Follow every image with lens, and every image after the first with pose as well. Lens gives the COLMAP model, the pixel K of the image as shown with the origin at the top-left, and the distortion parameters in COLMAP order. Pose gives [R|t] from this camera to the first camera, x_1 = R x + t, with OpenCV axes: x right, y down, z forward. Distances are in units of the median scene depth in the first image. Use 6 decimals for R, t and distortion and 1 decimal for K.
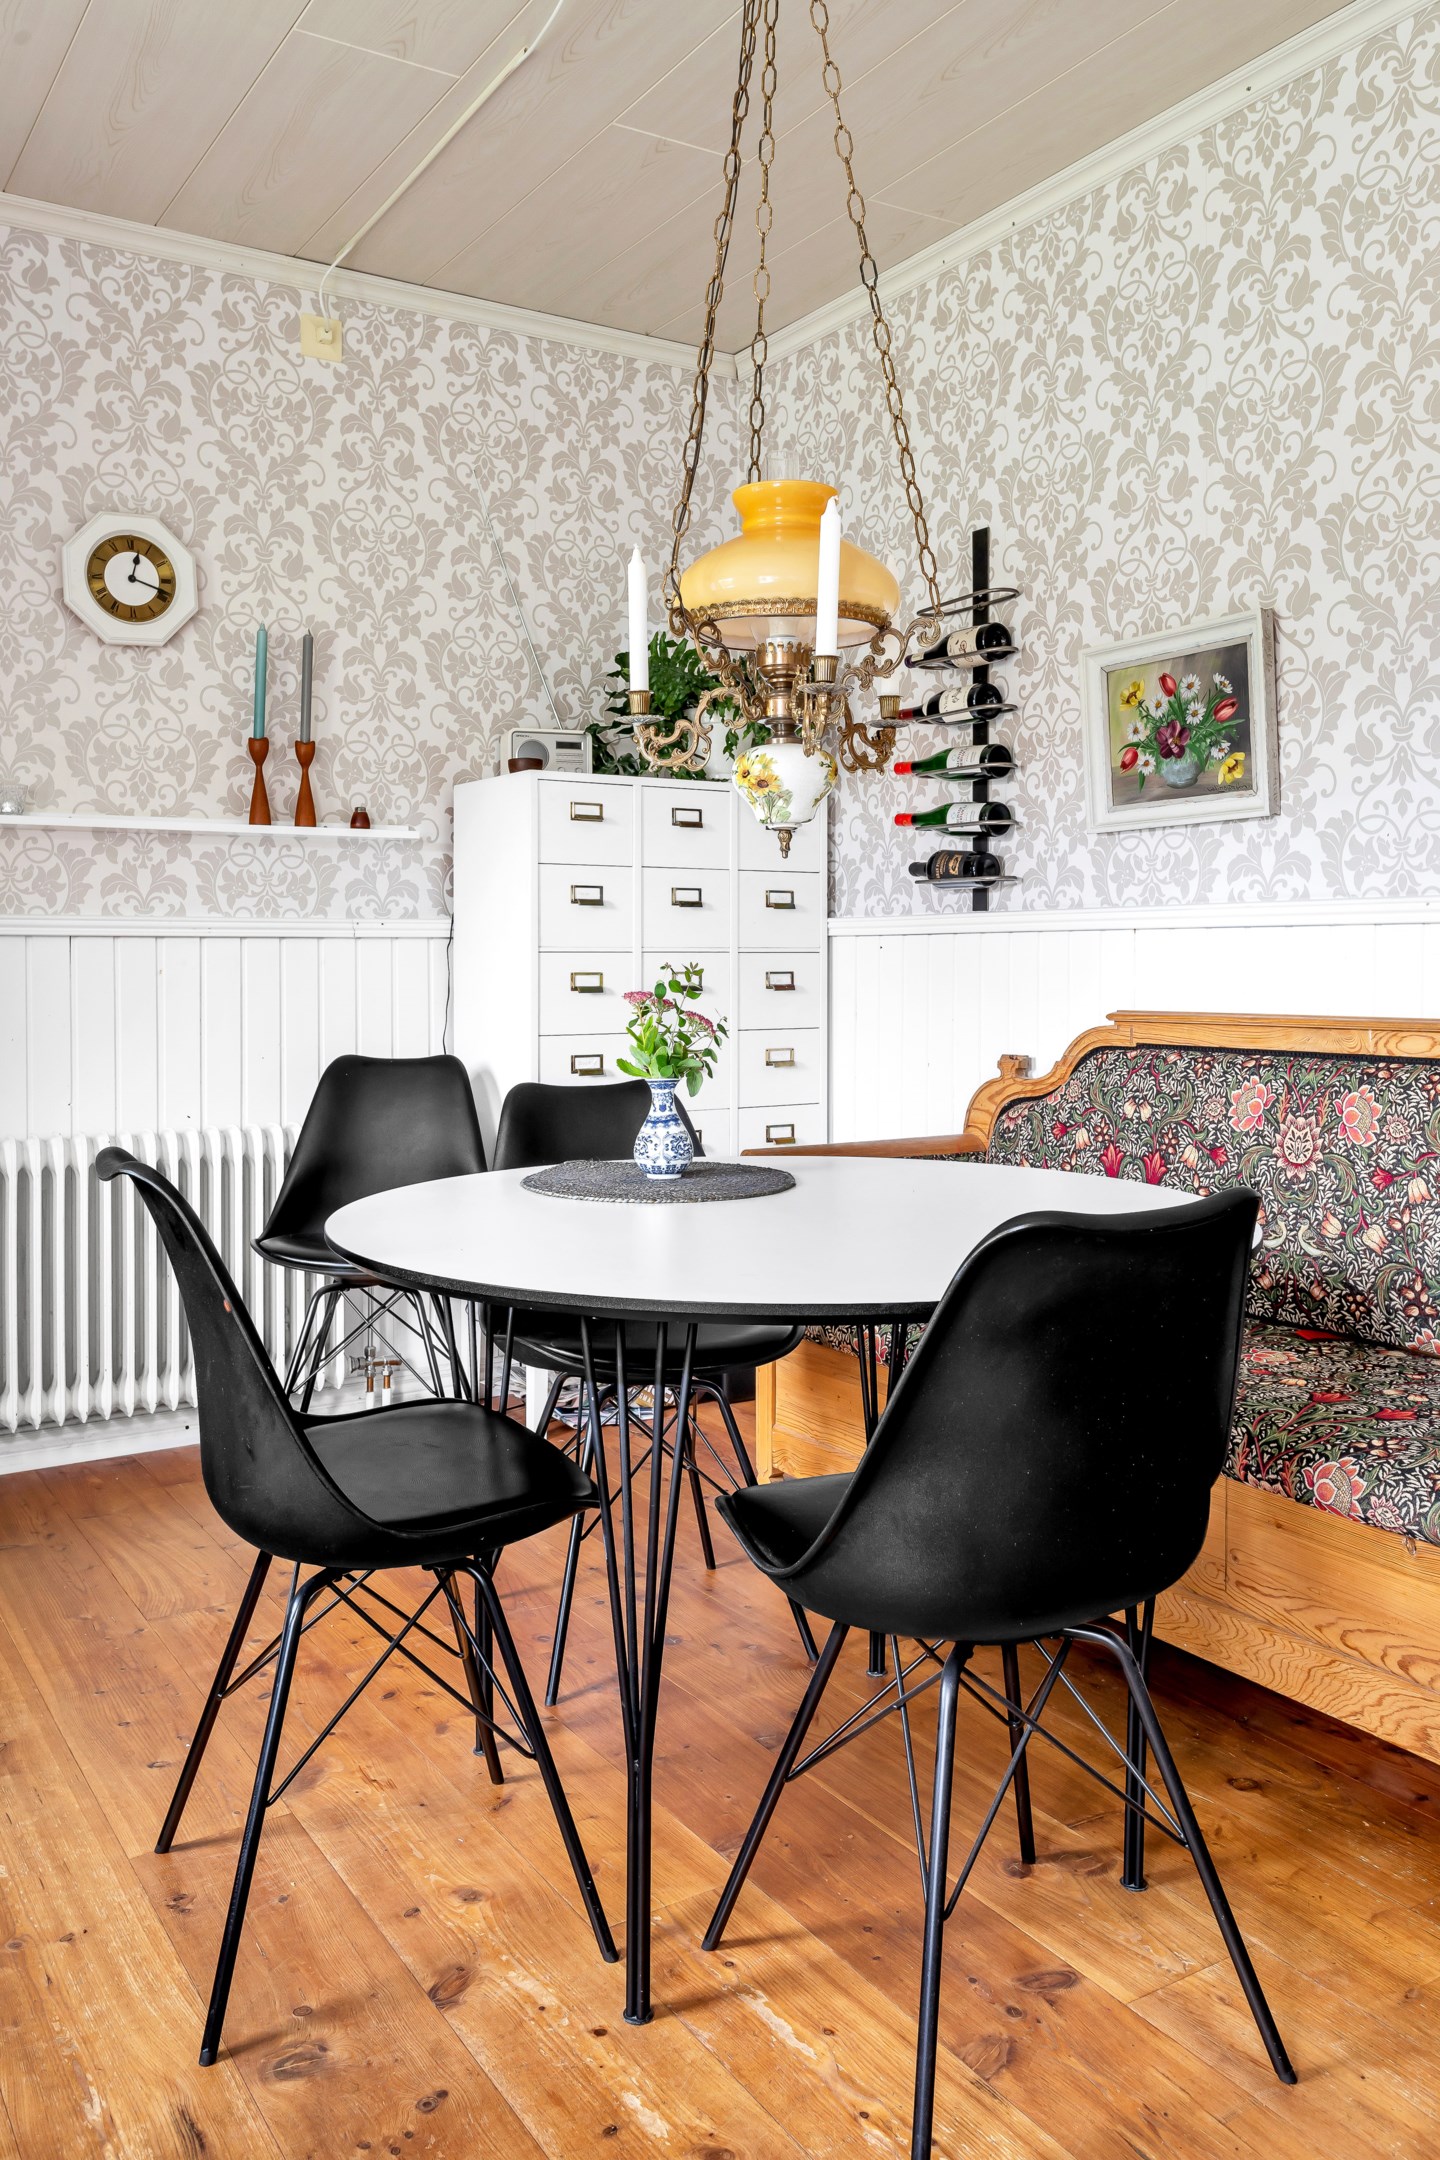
lens RADIAL K [[1678.5, 0, 695.5], [0, 1678.5, 977.4], [0, 0, 1]] dist [-0.000458, 0.013726]
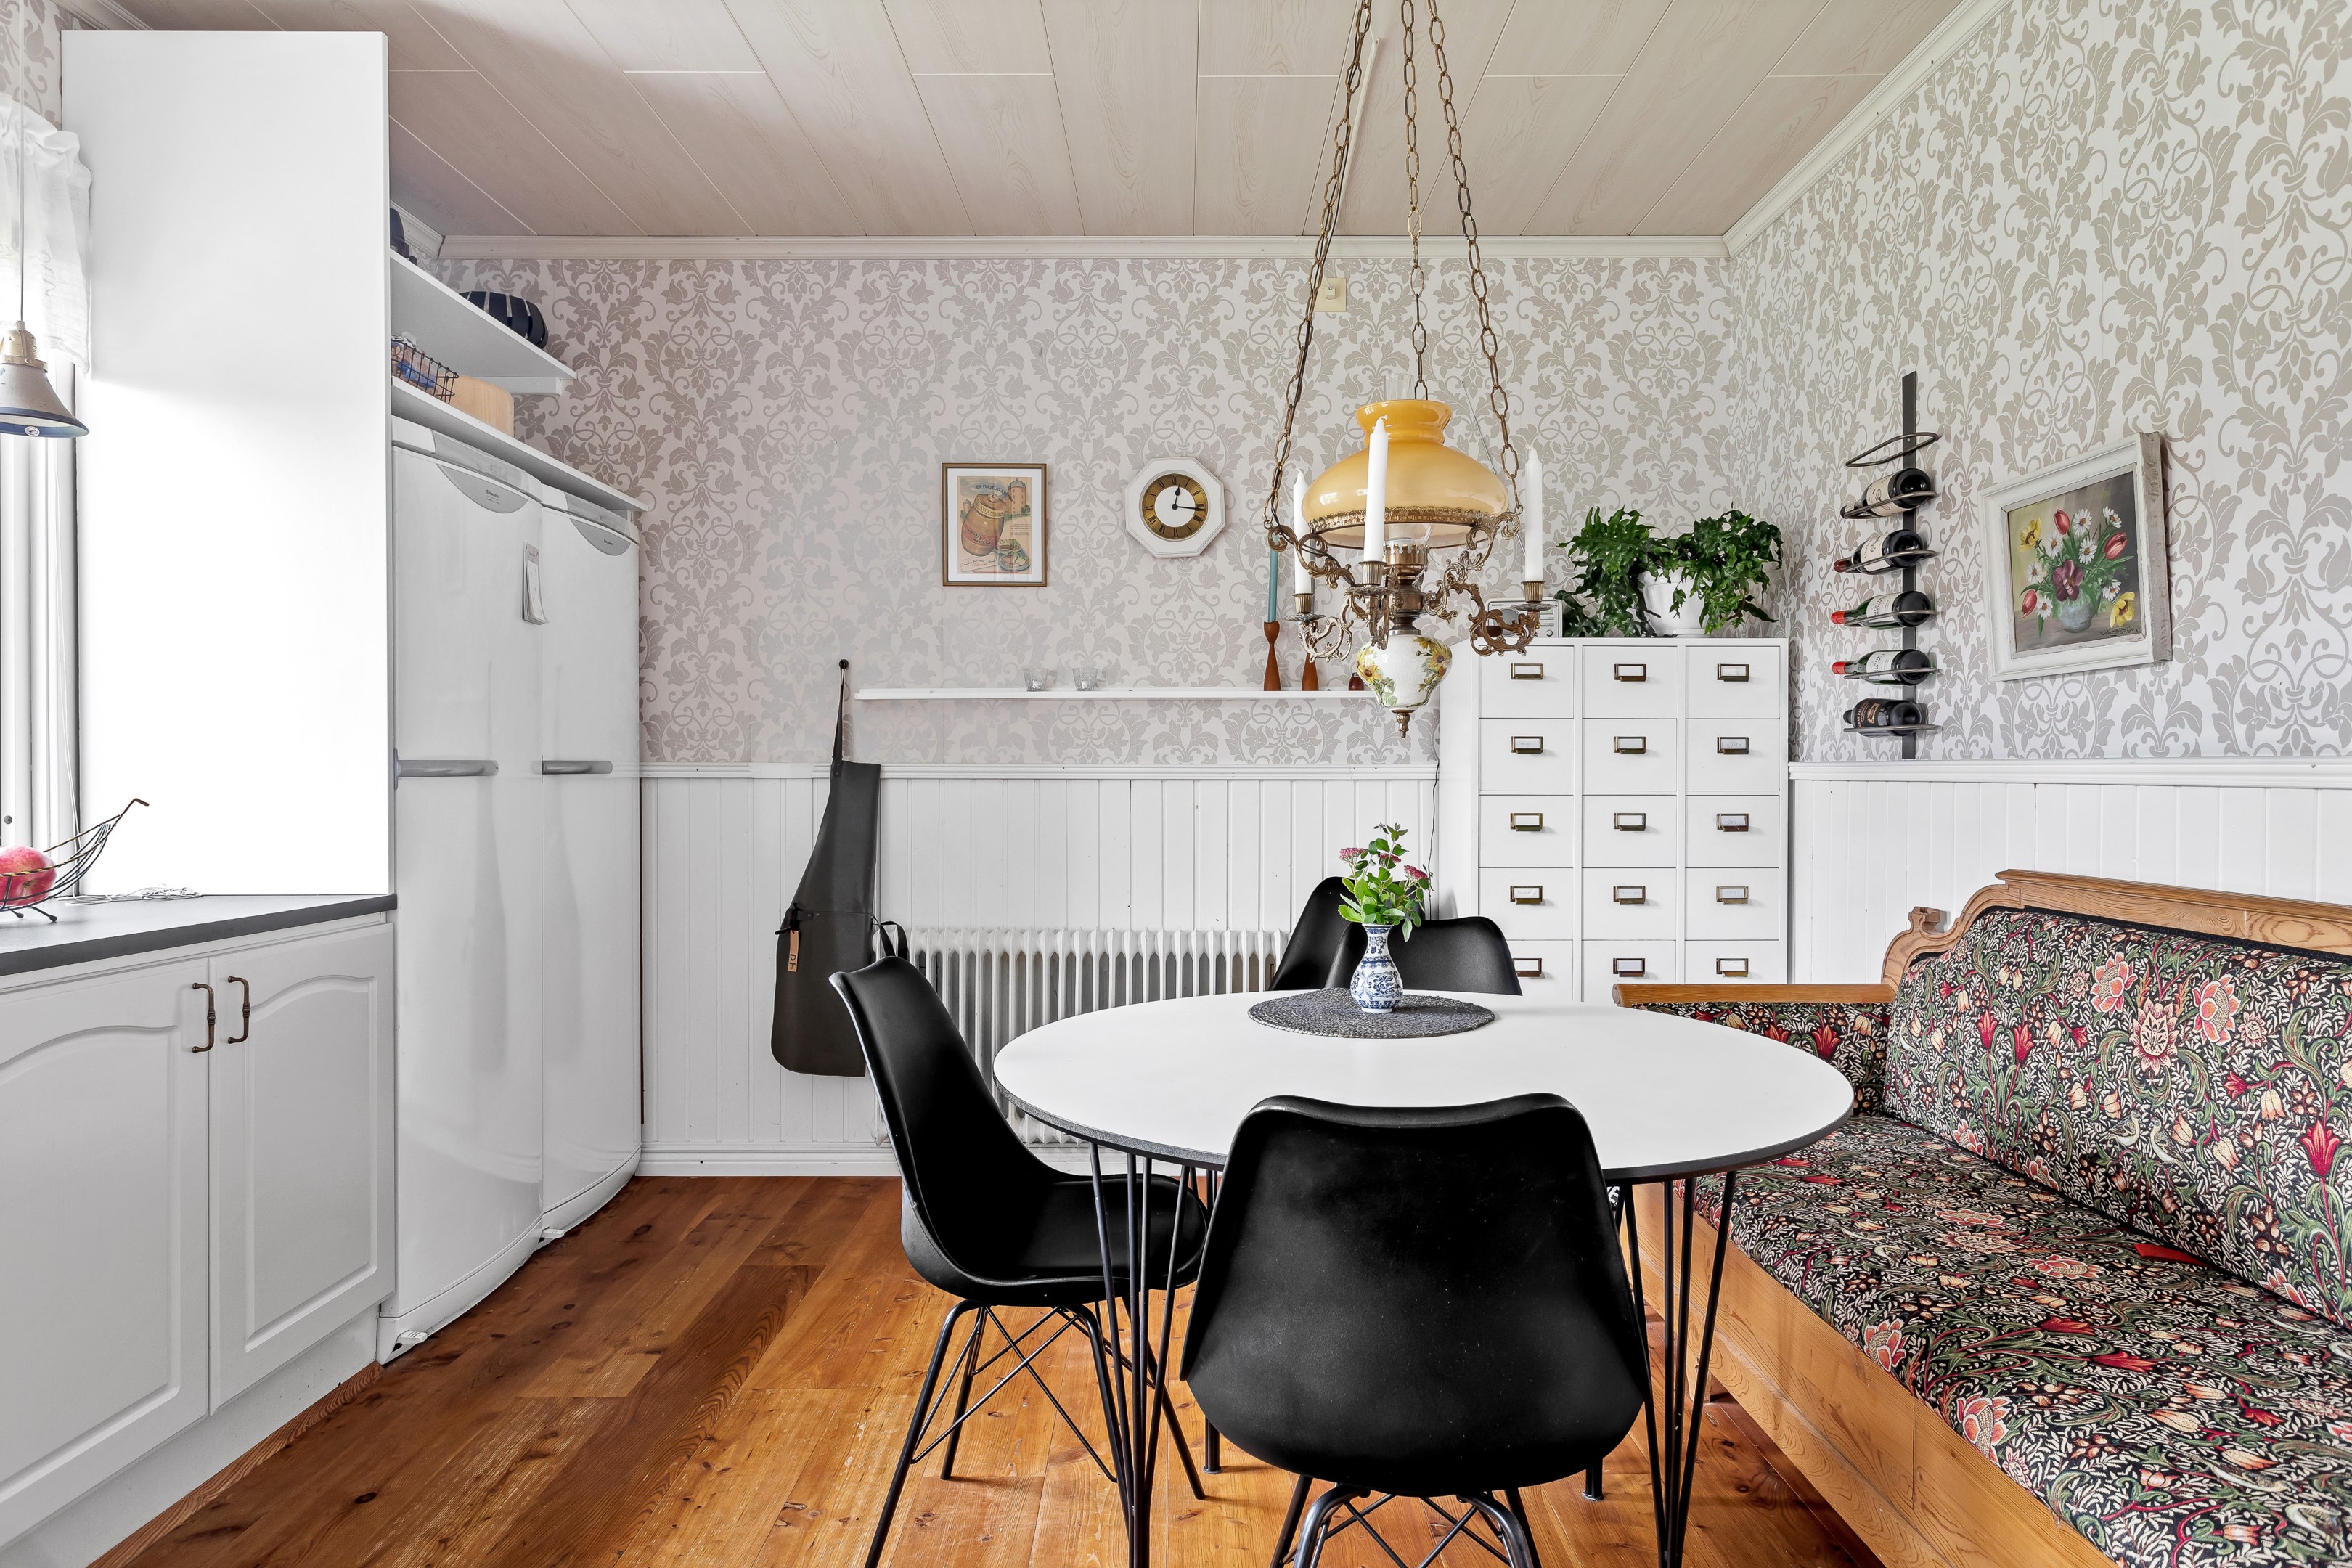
lens RADIAL K [[1392.9, 0, 1184.8], [0, 1392.9, 772.7], [0, 0, 1]] dist [-0.008595, 0.004775]
pose [[0.851112, 0.004155, -0.524967, 0.271745], [-0.008228, 0.999951, -0.005426, -0.027164], [0.524919, 0.008937, 0.851105, 0.091077]]
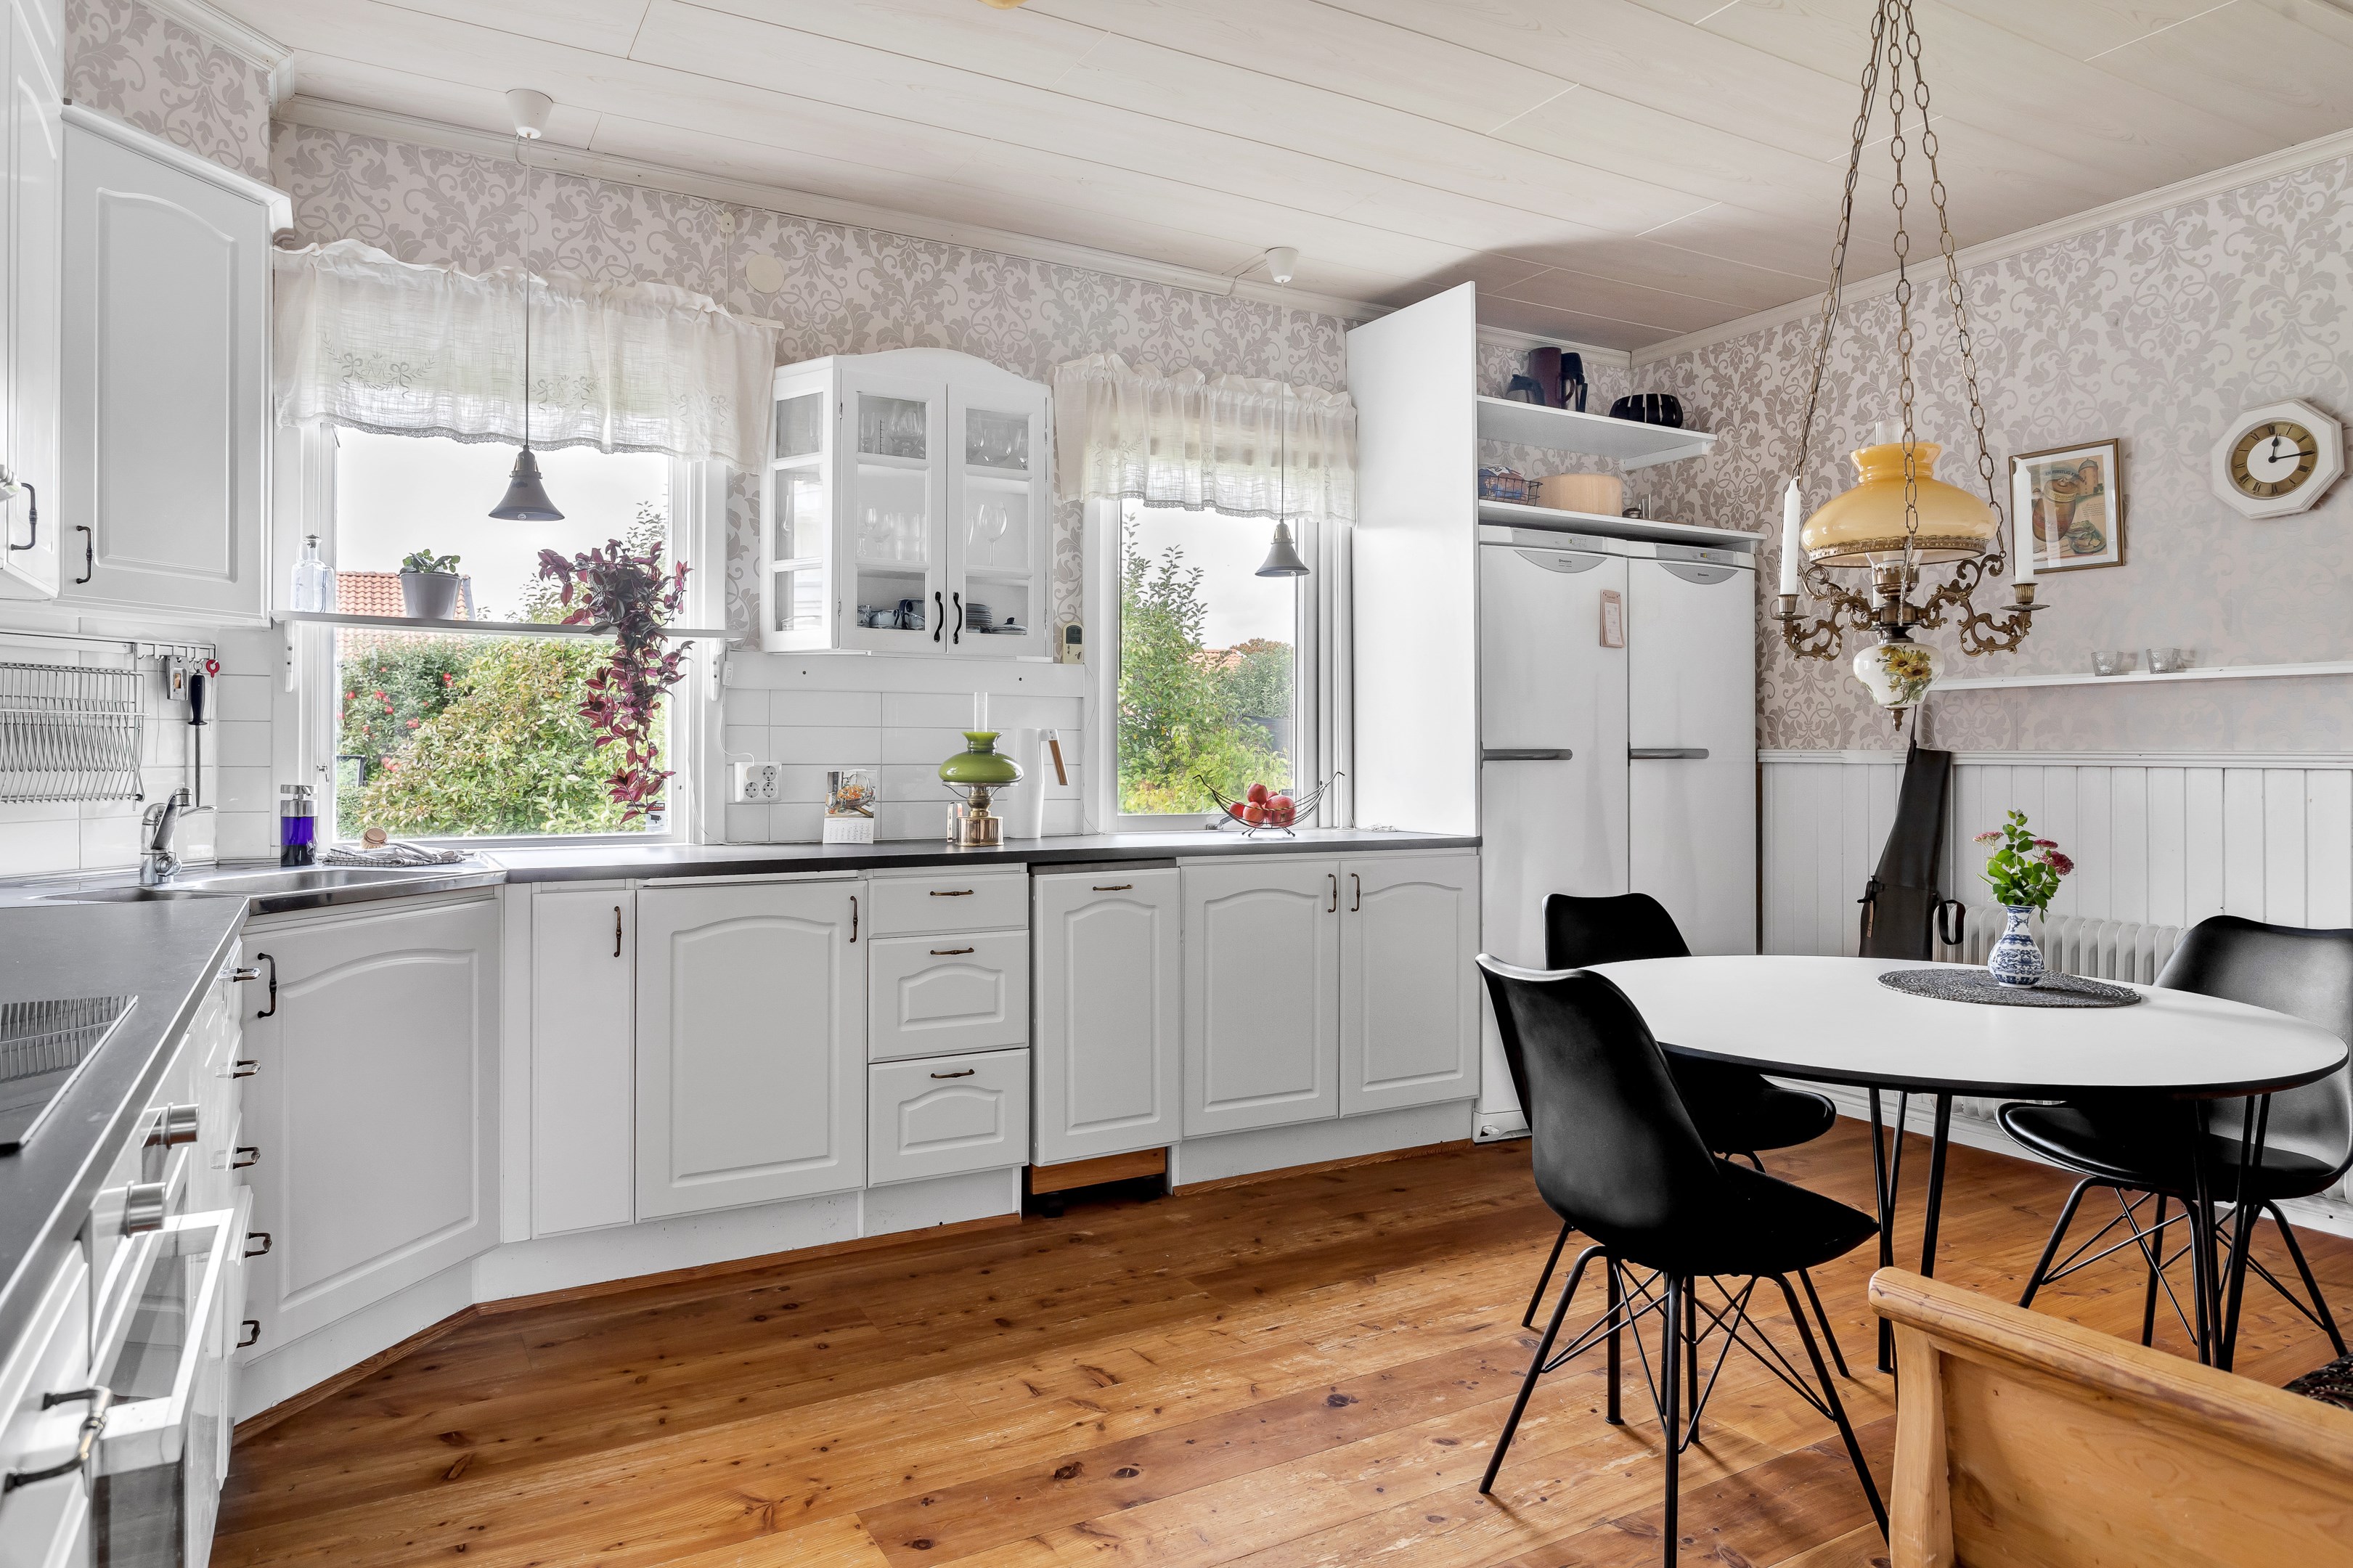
lens RADIAL K [[1450.1, 0, 1158.5], [0, 1450.1, 742.3], [0, 0, 1]] dist [0.000180, 0.000242]
pose [[-0.045301, -0.003482, -0.998967, 0.780364], [-0.012539, 0.999917, -0.002917, -0.034073], [0.998895, 0.012394, -0.045340, 0.316090]]
